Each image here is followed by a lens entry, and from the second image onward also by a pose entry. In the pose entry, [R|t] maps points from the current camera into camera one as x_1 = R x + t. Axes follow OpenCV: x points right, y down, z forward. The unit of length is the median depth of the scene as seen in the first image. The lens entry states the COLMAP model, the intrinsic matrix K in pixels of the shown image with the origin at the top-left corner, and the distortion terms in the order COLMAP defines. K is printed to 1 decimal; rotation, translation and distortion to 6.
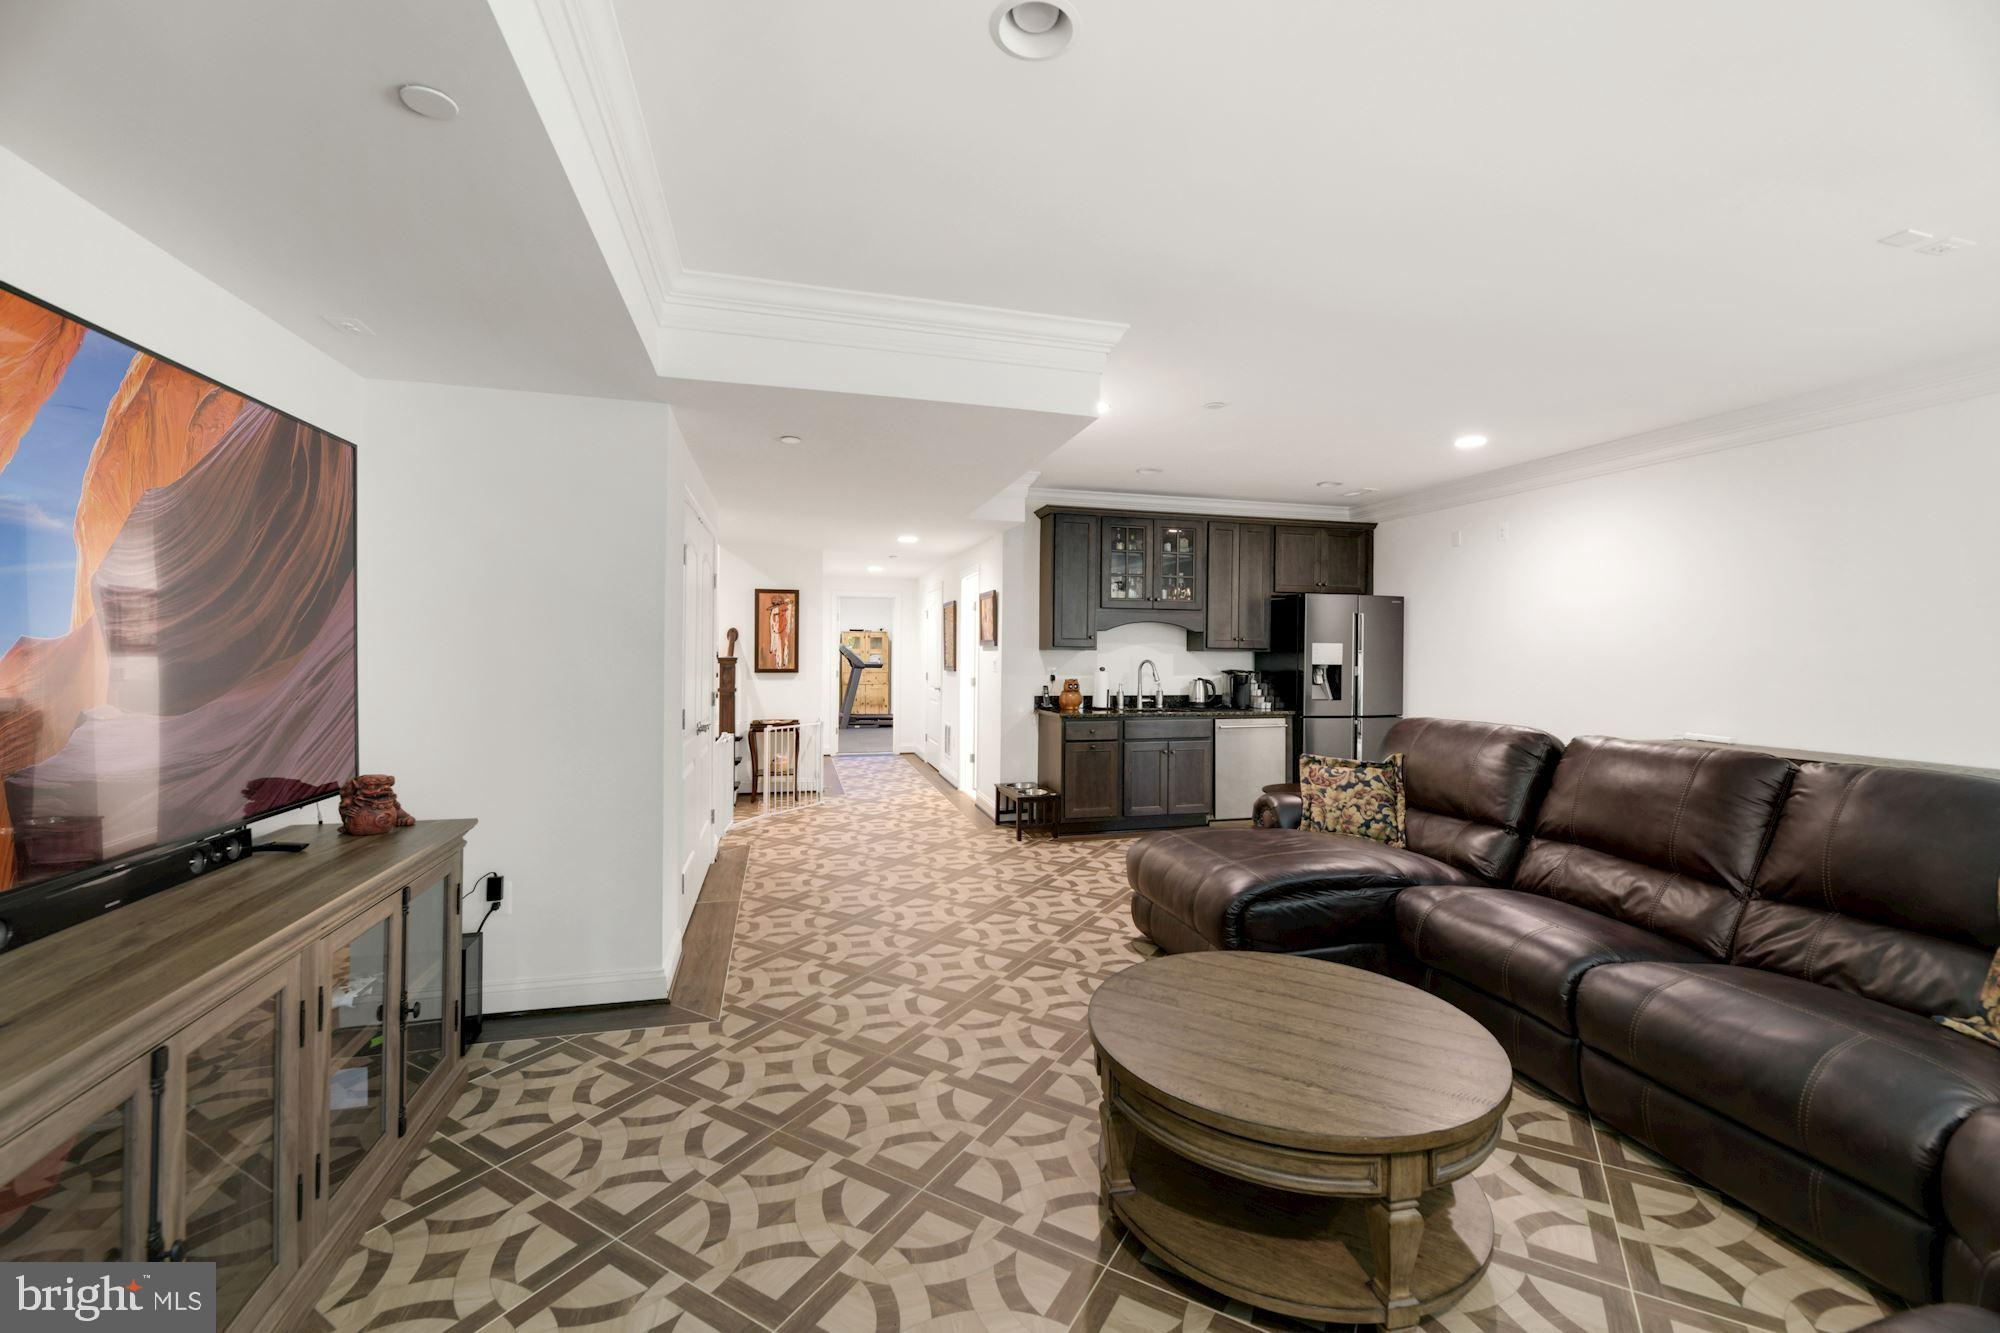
lens RADIAL K [[808.6, 0, 1006.6], [0, 808.6, 653.2], [0, 0, 1]] dist [-0.001050, -0.003174]
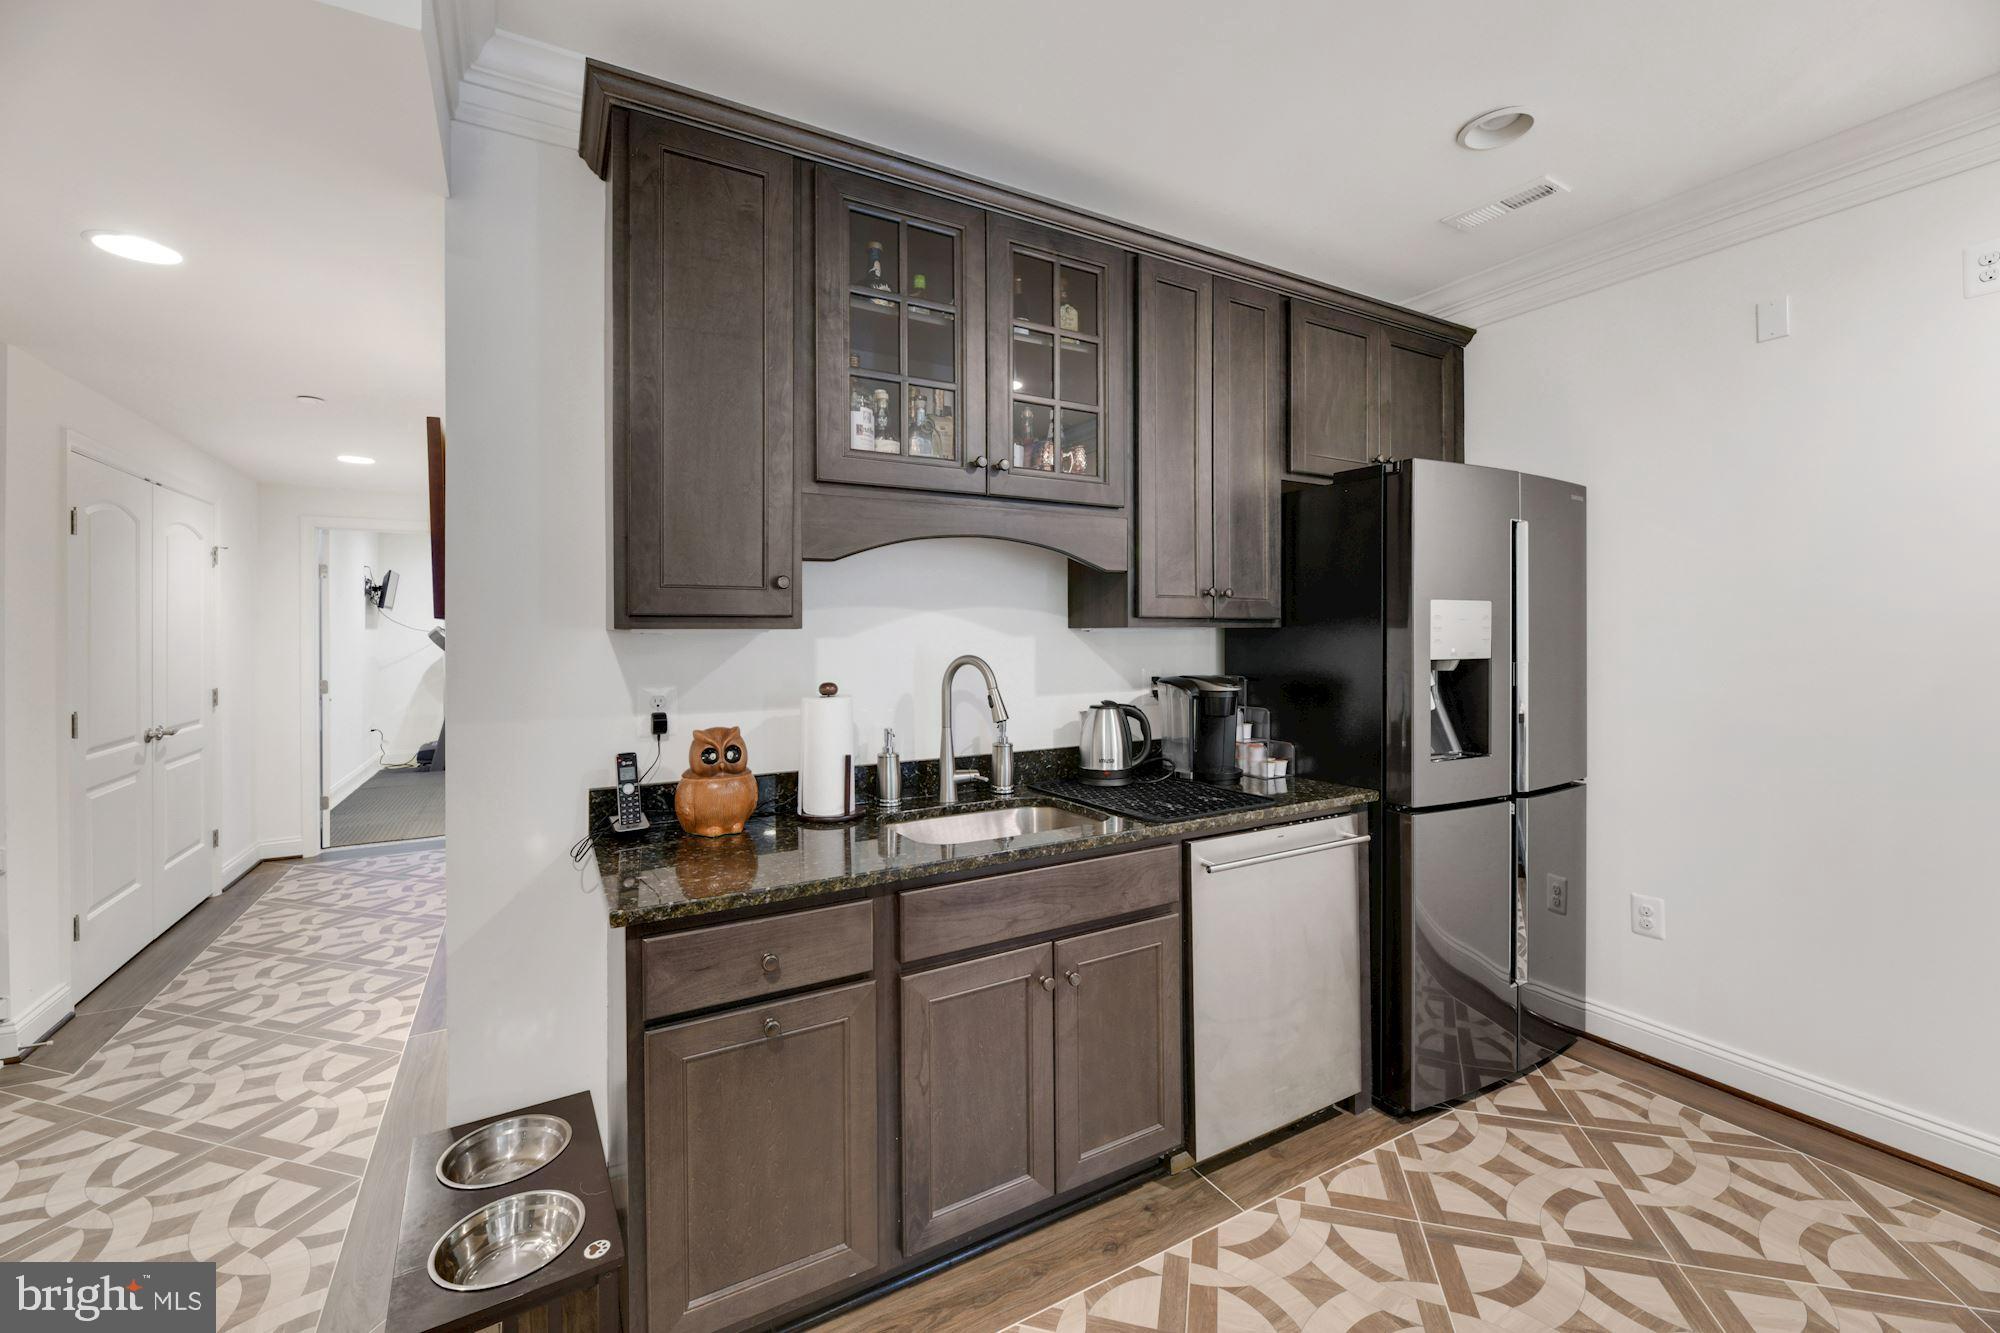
lens RADIAL K [[808.6, 0, 1006.6], [0, 808.6, 653.2], [0, 0, 1]] dist [-0.001050, -0.003174]
pose [[0.966119, -0.017734, 0.257489, 0.103934], [0.009445, 0.999398, 0.033396, -0.003697], [-0.257926, -0.029833, 0.965704, 0.677878]]
